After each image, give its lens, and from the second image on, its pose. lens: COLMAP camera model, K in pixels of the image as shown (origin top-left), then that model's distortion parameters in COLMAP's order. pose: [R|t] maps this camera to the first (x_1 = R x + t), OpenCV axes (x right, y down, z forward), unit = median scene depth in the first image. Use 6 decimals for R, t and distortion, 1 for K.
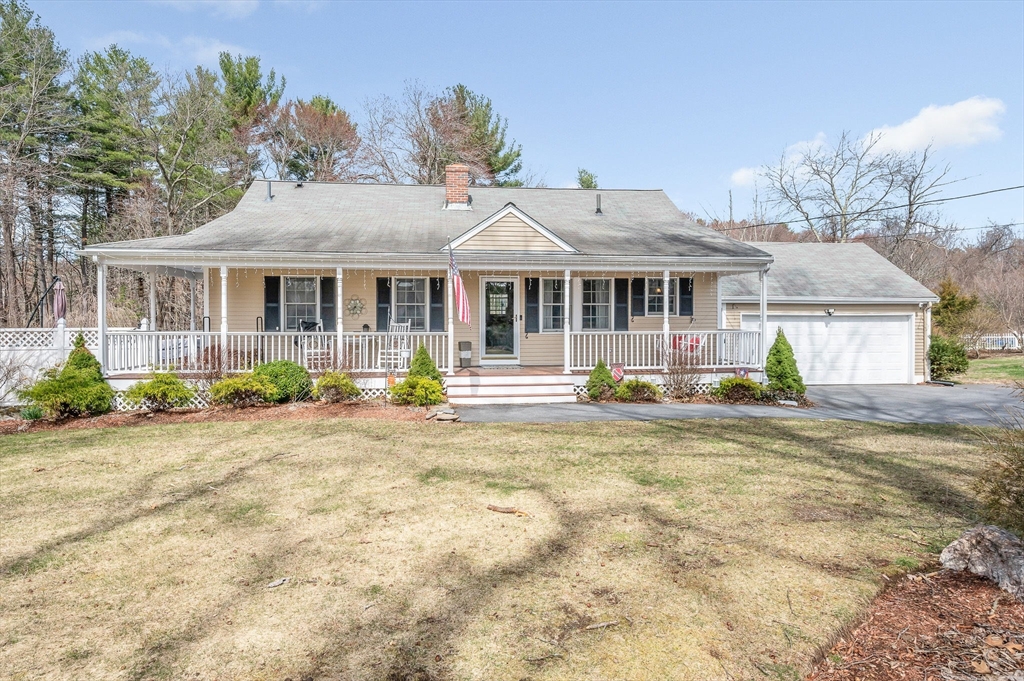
lens RADIAL K [[601.8, 0, 505.7], [0, 601.8, 324.5], [0, 0, 1]] dist [-0.005169, -0.000102]
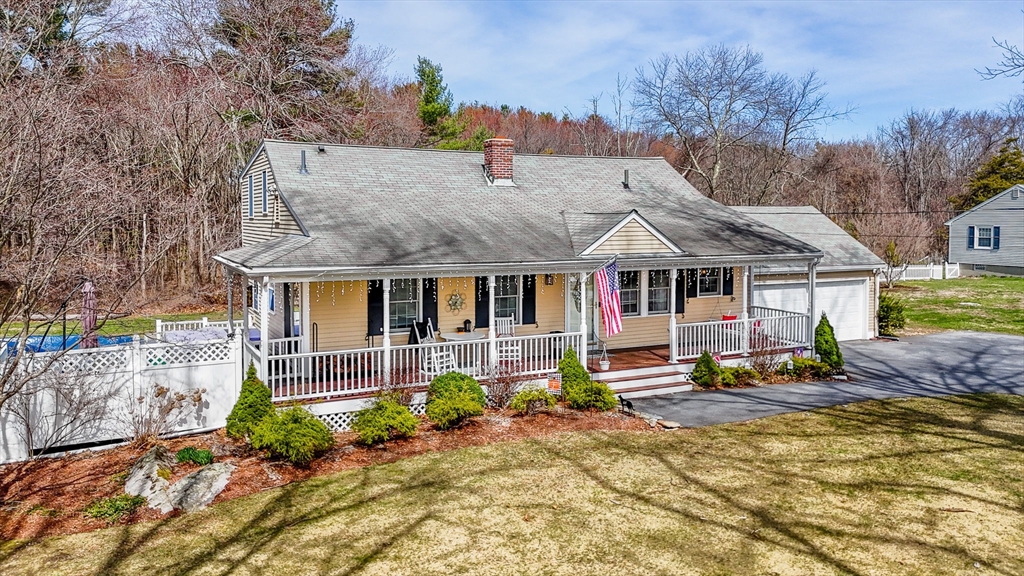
lens RADIAL K [[765.2, 0, 511.4], [0, 765.2, 251.8], [0, 0, 1]] dist [0.051233, -0.004149]
pose [[0.938103, -0.014700, 0.346044, -0.620659], [0.002665, 0.999376, 0.035228, -0.161472], [-0.346345, -0.032126, 0.937557, -0.195020]]
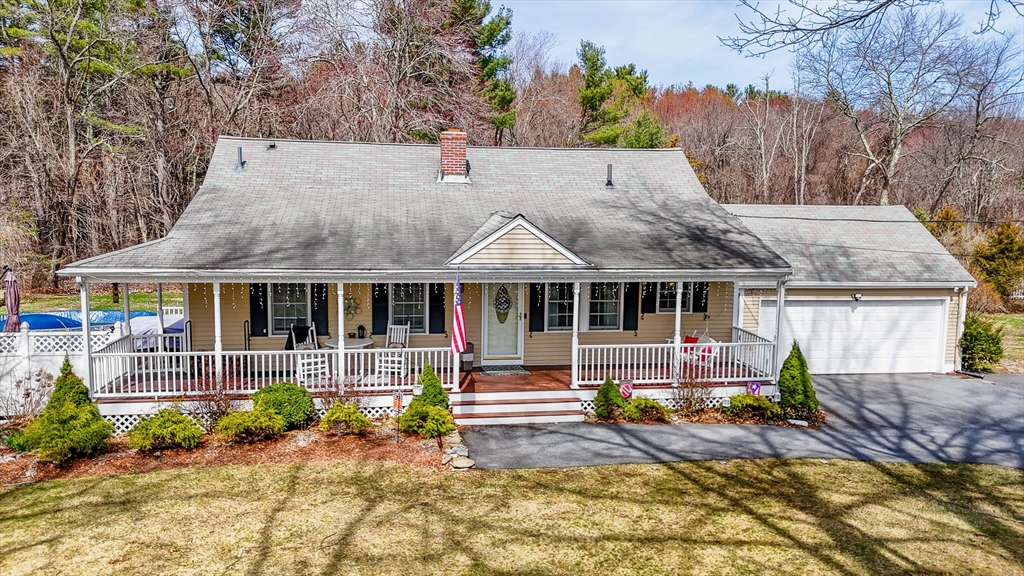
lens RADIAL K [[749.3, 0, 512.0], [0, 749.3, 288.0], [0, 0, 1]] dist [0.088525, -0.103902]
pose [[0.999136, 0.010062, 0.040314, -0.046985], [-0.014317, 0.994190, 0.106682, -0.195515], [-0.039007, -0.107168, 0.993476, -0.175454]]
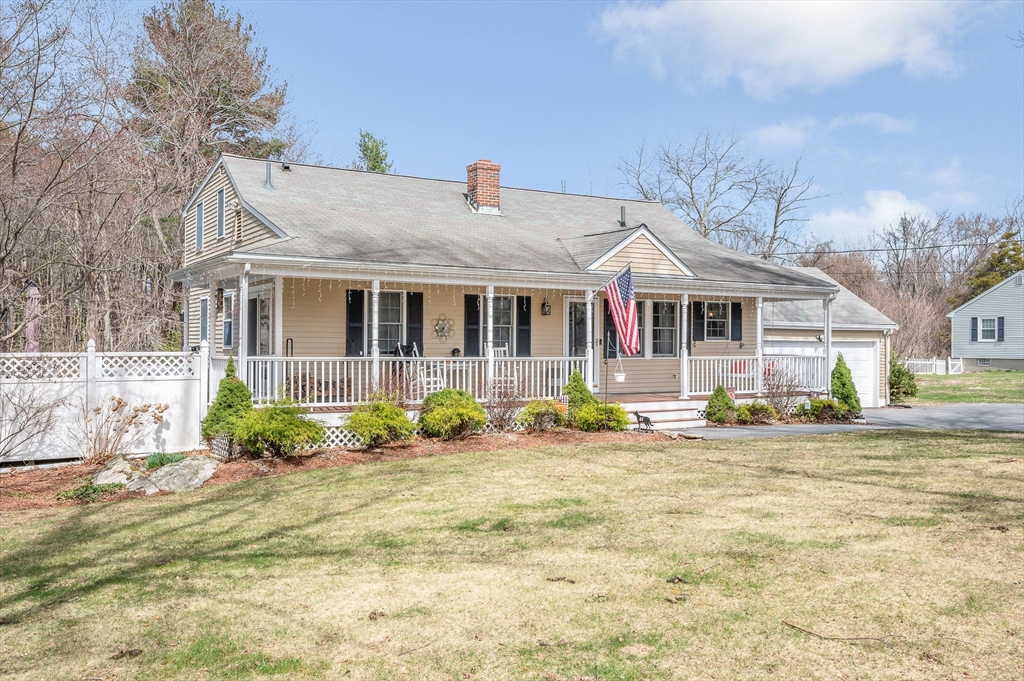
lens RADIAL K [[900.9, 0, 512.0], [0, 900.9, 340.5], [0, 0, 1]] dist [-0.068142, 0.180044]
pose [[0.913186, 0.006696, 0.407487, -0.715930], [-0.002282, 0.999933, -0.011317, 0.002655], [-0.407536, 0.009405, 0.913141, -0.221027]]
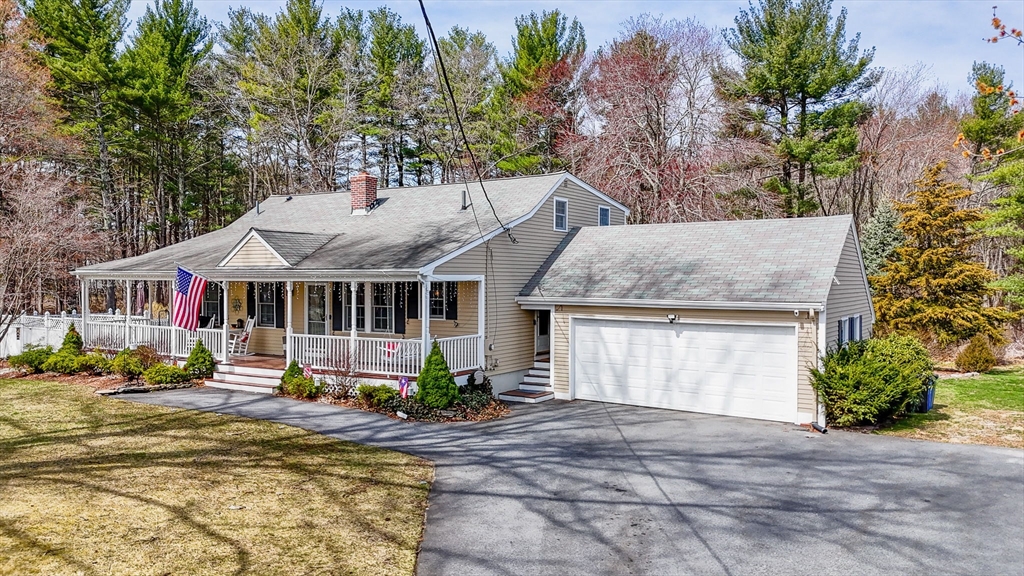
lens RADIAL K [[749.3, 0, 512.0], [0, 749.3, 288.0], [0, 0, 1]] dist [0.088525, -0.103902]
pose [[0.775211, 0.010667, -0.631612, 1.295020], [-0.007767, 0.999943, 0.007355, -0.086153], [0.631654, -0.000797, 0.775250, 0.120426]]
